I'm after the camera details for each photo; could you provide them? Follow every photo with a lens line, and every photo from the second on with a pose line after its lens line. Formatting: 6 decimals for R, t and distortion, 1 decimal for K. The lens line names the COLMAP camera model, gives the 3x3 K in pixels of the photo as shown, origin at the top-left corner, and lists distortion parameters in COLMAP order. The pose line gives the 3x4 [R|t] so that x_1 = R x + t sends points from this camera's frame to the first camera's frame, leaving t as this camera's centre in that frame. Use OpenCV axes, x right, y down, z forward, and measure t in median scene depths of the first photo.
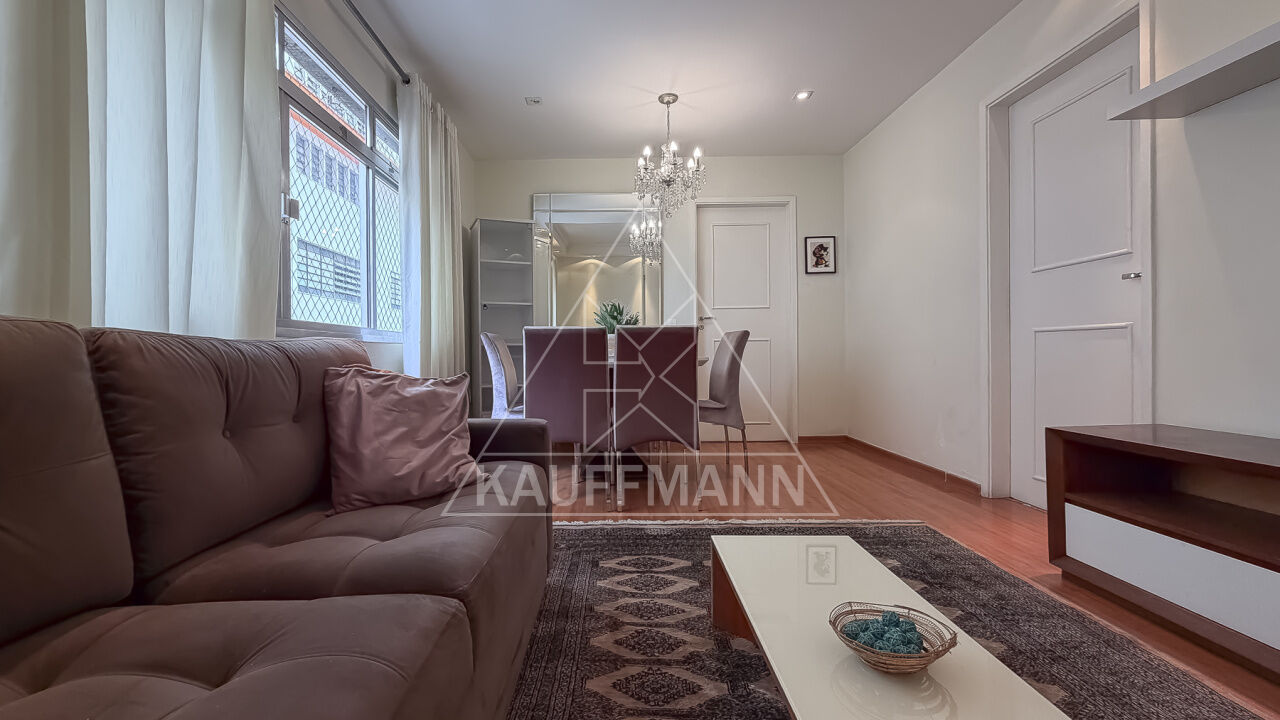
lens RADIAL K [[537.7, 0, 640.0], [0, 537.7, 360.0], [0, 0, 1]] dist [0.000324, 0.000069]
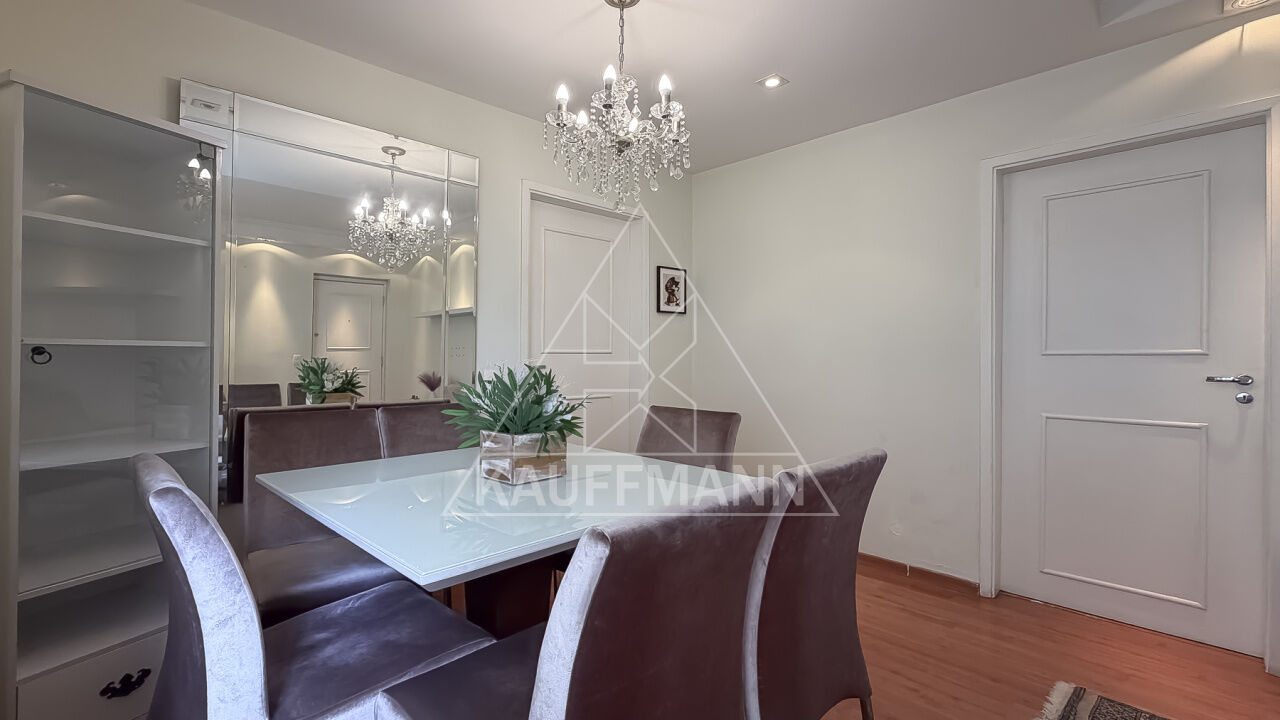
lens RADIAL K [[516.6, 0, 645.3], [0, 516.6, 352.1], [0, 0, 1]] dist [0.001151, 0.000286]
pose [[0.717509, 0.009754, 0.696481, -0.233031], [0.006288, 0.999770, -0.020480, -0.087725], [-0.696521, 0.019073, 0.717283, 0.476812]]
